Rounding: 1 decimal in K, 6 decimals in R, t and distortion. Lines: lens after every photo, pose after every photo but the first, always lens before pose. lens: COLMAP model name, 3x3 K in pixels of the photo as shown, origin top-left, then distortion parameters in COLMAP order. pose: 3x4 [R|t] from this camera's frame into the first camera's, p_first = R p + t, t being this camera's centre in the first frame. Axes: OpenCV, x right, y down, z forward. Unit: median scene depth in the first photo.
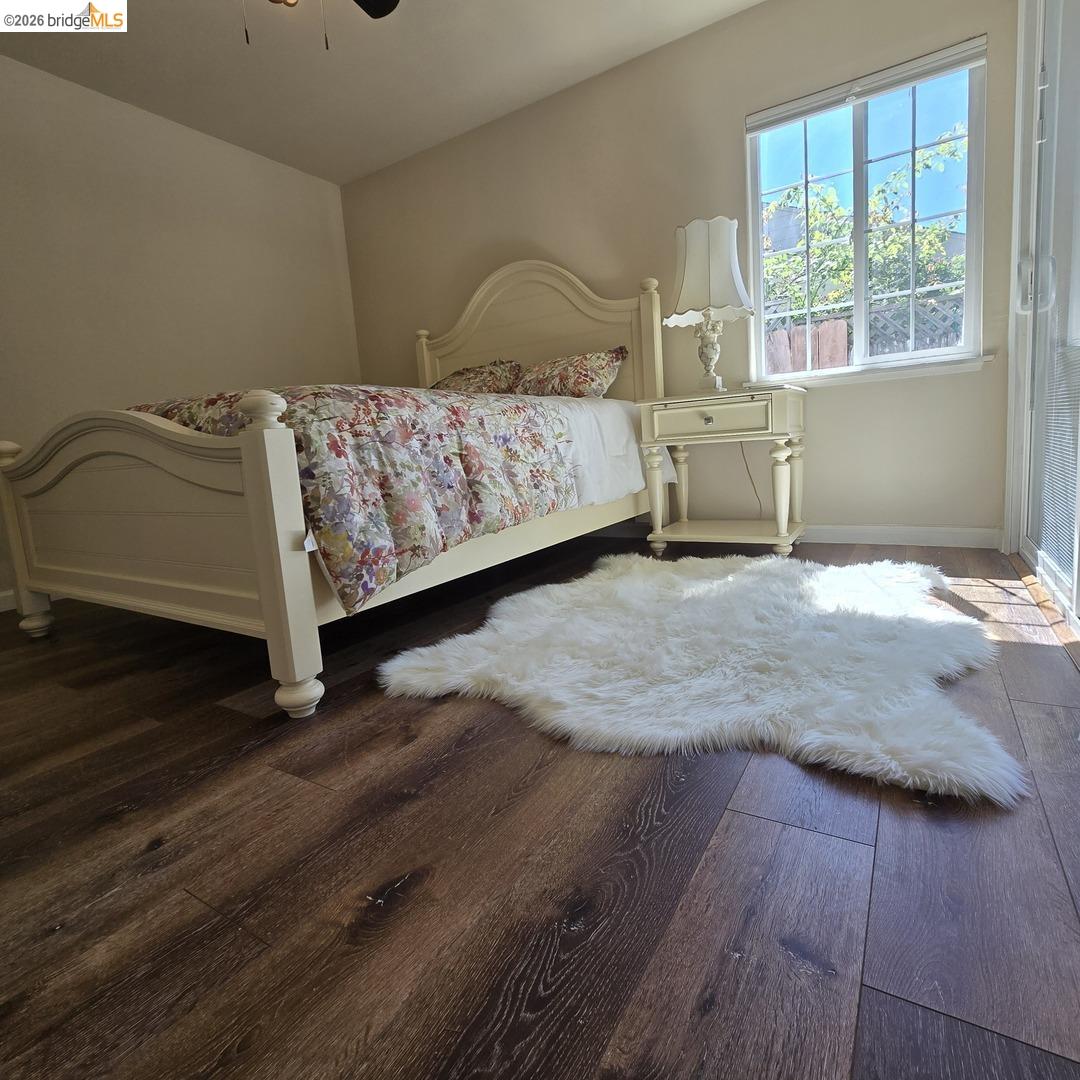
lens RADIAL K [[585.9, 0, 552.6], [0, 585.9, 513.2], [0, 0, 1]] dist [-0.006487, -0.001434]
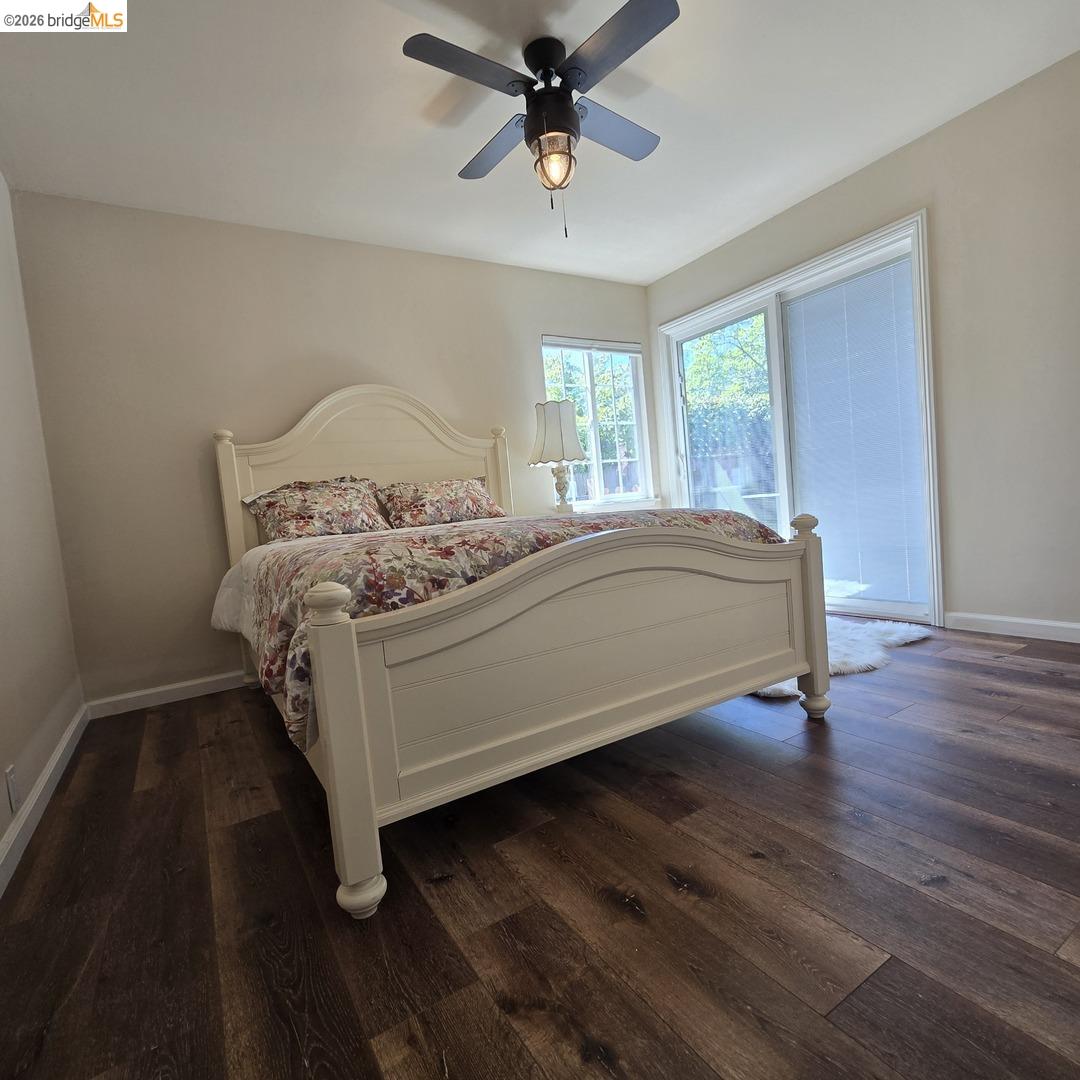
lens RADIAL K [[596.0, 0, 545.6], [0, 596.0, 523.3], [0, 0, 1]] dist [-0.001902, -0.001598]
pose [[0.450856, -0.000438, 0.892596, -1.428519], [0.166913, 0.982402, -0.083827, -0.096815], [-0.876852, 0.186780, 0.442995, 0.549792]]
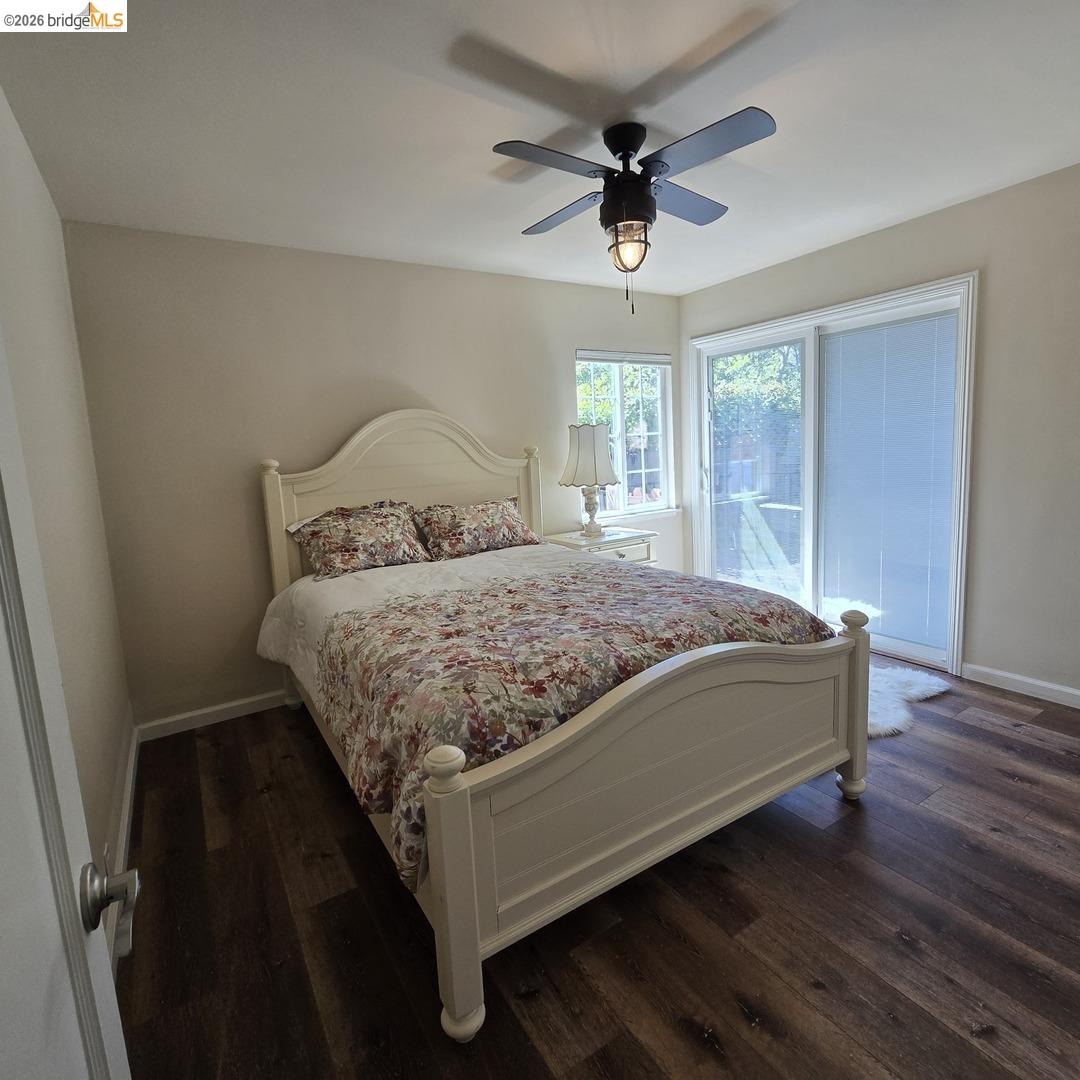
lens RADIAL K [[597.2, 0, 543.5], [0, 597.2, 501.0], [0, 0, 1]] dist [-0.002010, -0.000627]
pose [[0.440630, -0.034549, 0.897024, -1.513403], [0.127048, 0.991601, -0.024216, -0.364530], [-0.888653, 0.124635, 0.441318, 0.609756]]
